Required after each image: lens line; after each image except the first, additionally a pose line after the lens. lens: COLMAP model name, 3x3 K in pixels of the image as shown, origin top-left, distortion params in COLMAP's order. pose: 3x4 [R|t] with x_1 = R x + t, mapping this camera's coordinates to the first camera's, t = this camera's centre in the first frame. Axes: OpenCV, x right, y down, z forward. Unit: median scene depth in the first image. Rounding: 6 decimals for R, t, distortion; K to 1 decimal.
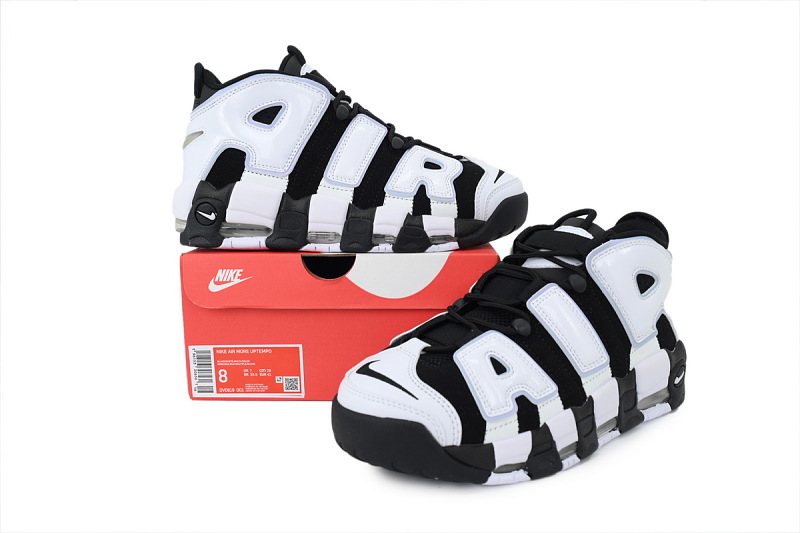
lens RADIAL K [[635.7, 0, 400.0], [0, 635.7, 266.5], [0, 0, 1]] dist [0.000018, 0.000052]
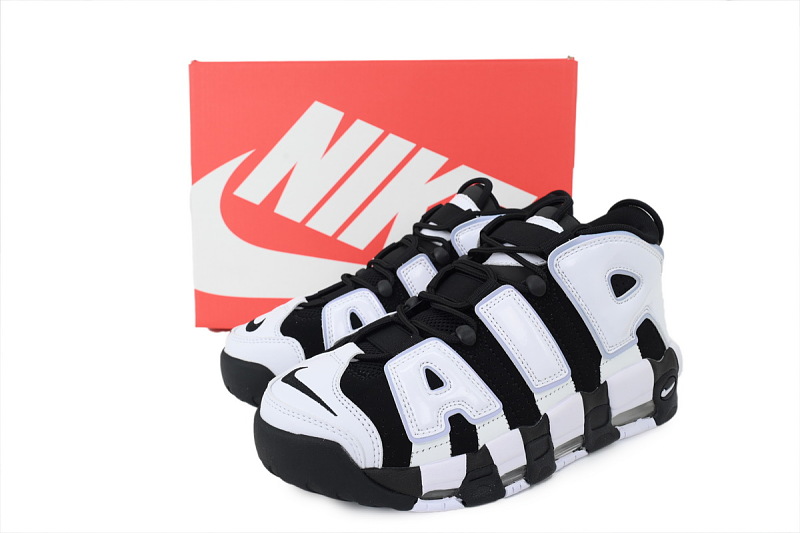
lens RADIAL K [[635.7, 0, 400.0], [0, 635.7, 266.5], [0, 0, 1]] dist [0.000018, 0.000052]
pose [[0.994587, 0.017436, -0.102430, 0.188465], [-0.011604, 0.998292, 0.057265, -0.049951], [0.103254, -0.055766, 0.993091, 0.114536]]
